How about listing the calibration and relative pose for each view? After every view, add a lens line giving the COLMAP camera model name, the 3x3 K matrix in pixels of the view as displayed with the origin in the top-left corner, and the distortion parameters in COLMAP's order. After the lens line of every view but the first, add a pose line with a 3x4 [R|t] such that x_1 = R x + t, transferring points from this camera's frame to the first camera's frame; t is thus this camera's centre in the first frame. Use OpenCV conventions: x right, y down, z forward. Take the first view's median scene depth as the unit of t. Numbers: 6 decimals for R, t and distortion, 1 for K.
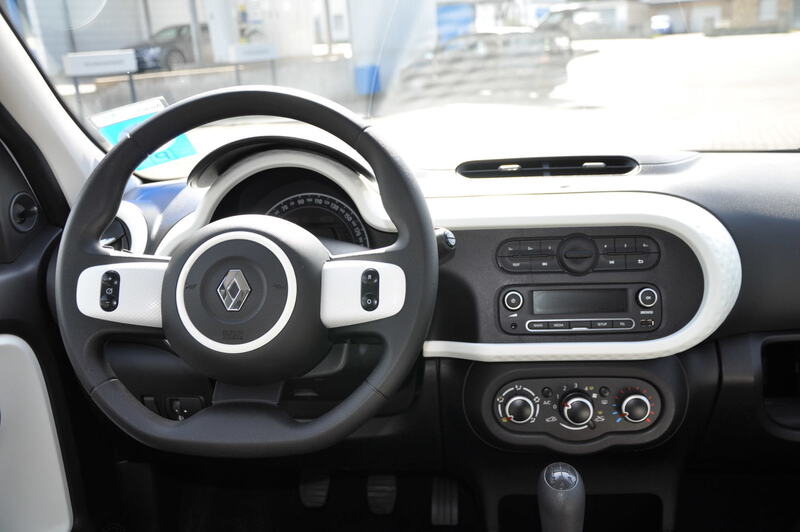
lens RADIAL K [[840.1, 0, 403.1], [0, 840.1, 266.4], [0, 0, 1]] dist [0.030978, 0.000000]
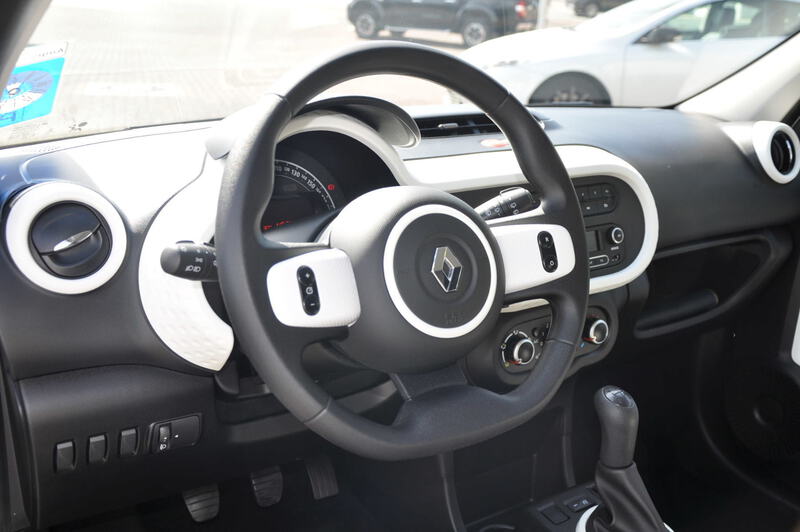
lens RADIAL K [[840.1, 0, 402.4], [0, 840.1, 265.4], [0, 0, 1]] dist [0.030978, 0.000000]
pose [[0.770914, -0.122124, 0.625122, -0.670505], [0.088449, 0.992464, 0.084810, -0.047056], [-0.630768, -0.010089, 0.775906, 0.274528]]
